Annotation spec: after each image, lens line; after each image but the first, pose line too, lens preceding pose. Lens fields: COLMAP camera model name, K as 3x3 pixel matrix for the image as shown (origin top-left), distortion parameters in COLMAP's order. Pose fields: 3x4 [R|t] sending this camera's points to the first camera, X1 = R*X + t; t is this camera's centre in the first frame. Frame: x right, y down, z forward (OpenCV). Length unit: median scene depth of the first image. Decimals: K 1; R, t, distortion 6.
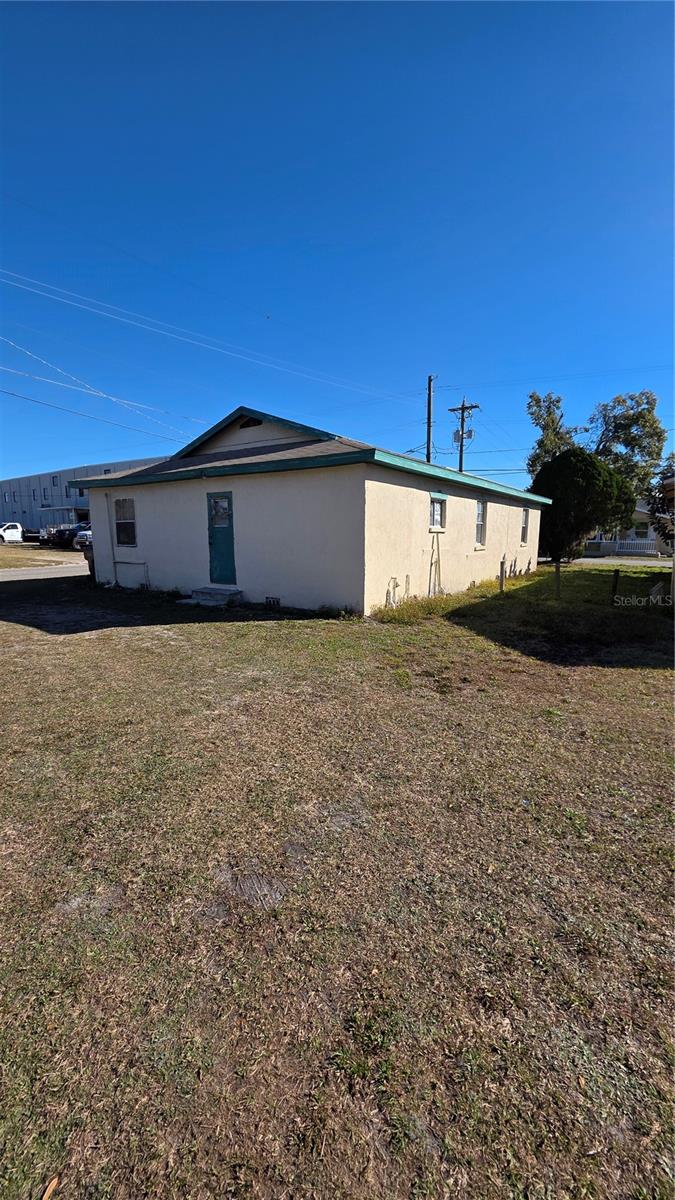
lens RADIAL K [[480.6, 0, 333.0], [0, 480.6, 605.1], [0, 0, 1]] dist [0.004220, -0.002395]
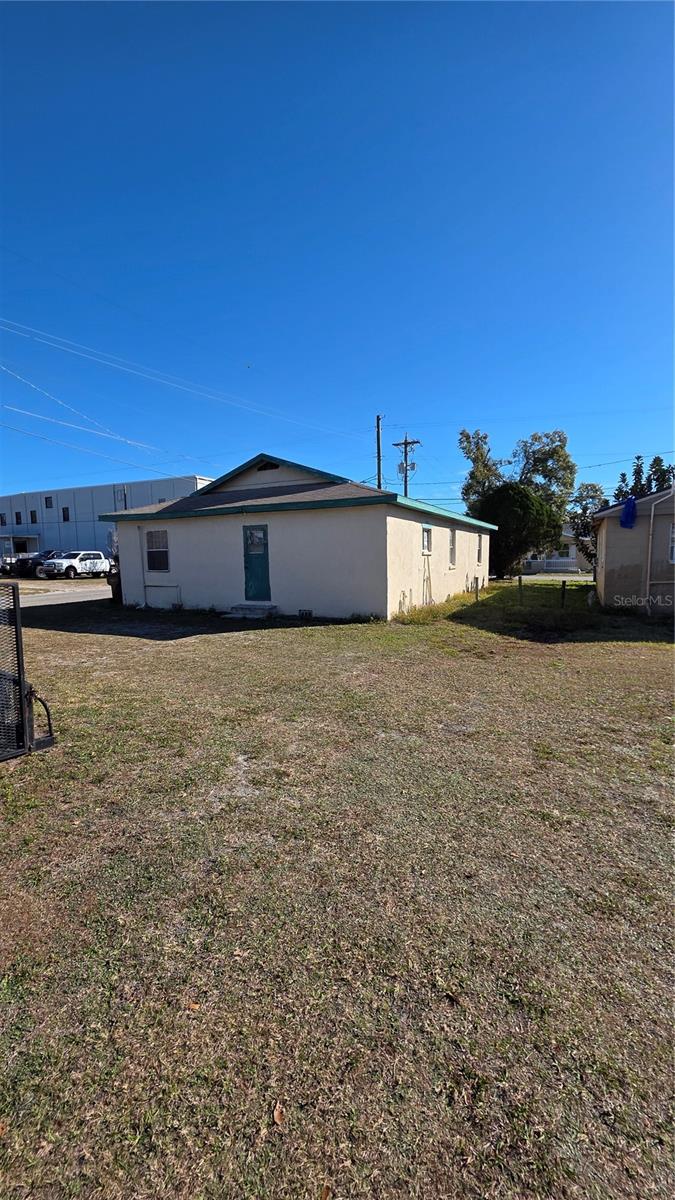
lens RADIAL K [[480.6, 0, 331.8], [0, 480.6, 599.8], [0, 0, 1]] dist [0.004220, -0.002395]
pose [[0.991402, -0.028096, 0.127799, -0.204092], [0.035671, 0.997715, -0.057379, 0.029945], [-0.125895, 0.061444, 0.990139, -0.216017]]
